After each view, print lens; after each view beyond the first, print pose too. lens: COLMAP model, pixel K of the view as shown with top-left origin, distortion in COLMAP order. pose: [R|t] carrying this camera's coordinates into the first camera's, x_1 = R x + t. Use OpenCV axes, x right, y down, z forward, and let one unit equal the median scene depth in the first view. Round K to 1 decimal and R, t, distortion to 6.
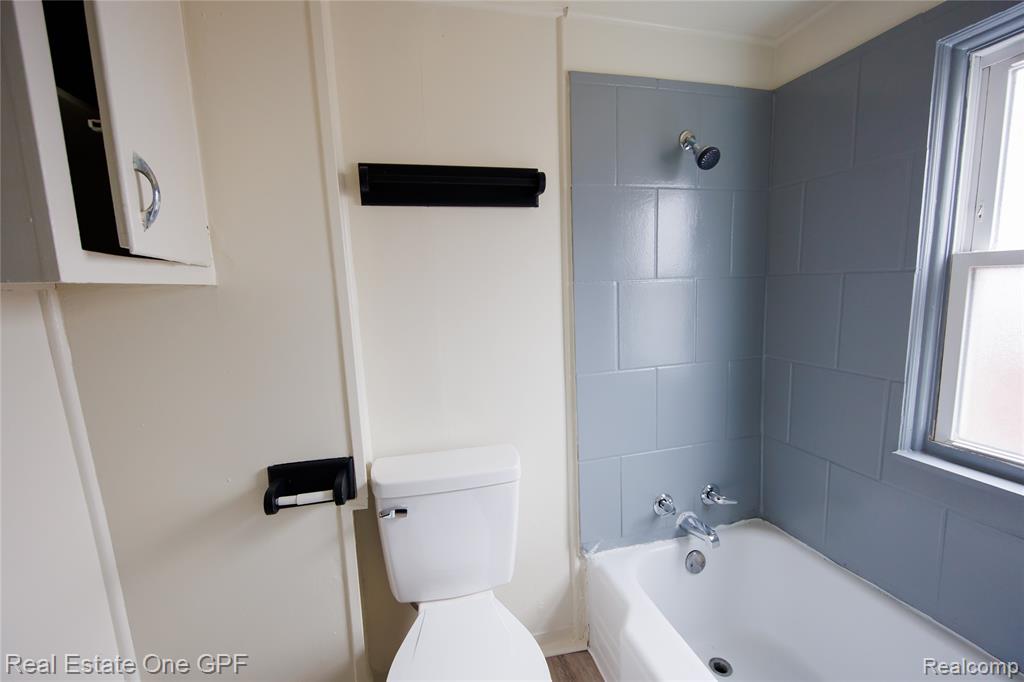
lens RADIAL K [[420.6, 0, 508.1], [0, 420.6, 343.7], [0, 0, 1]] dist [-0.002441, -0.000553]
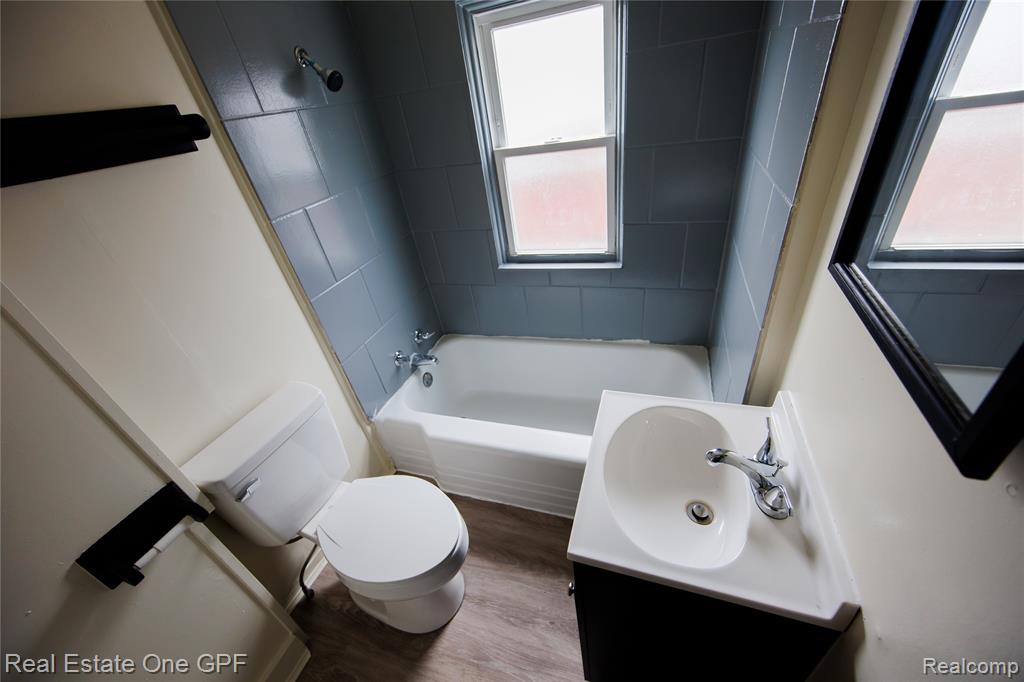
lens RADIAL K [[394.8, 0, 510.4], [0, 394.8, 345.2], [0, 0, 1]] dist [-0.001265, -0.000214]
pose [[0.552745, -0.494649, 0.670668, -0.329943], [0.231923, 0.864299, 0.446316, -0.181540], [-0.800428, -0.091156, 0.592458, -0.089827]]
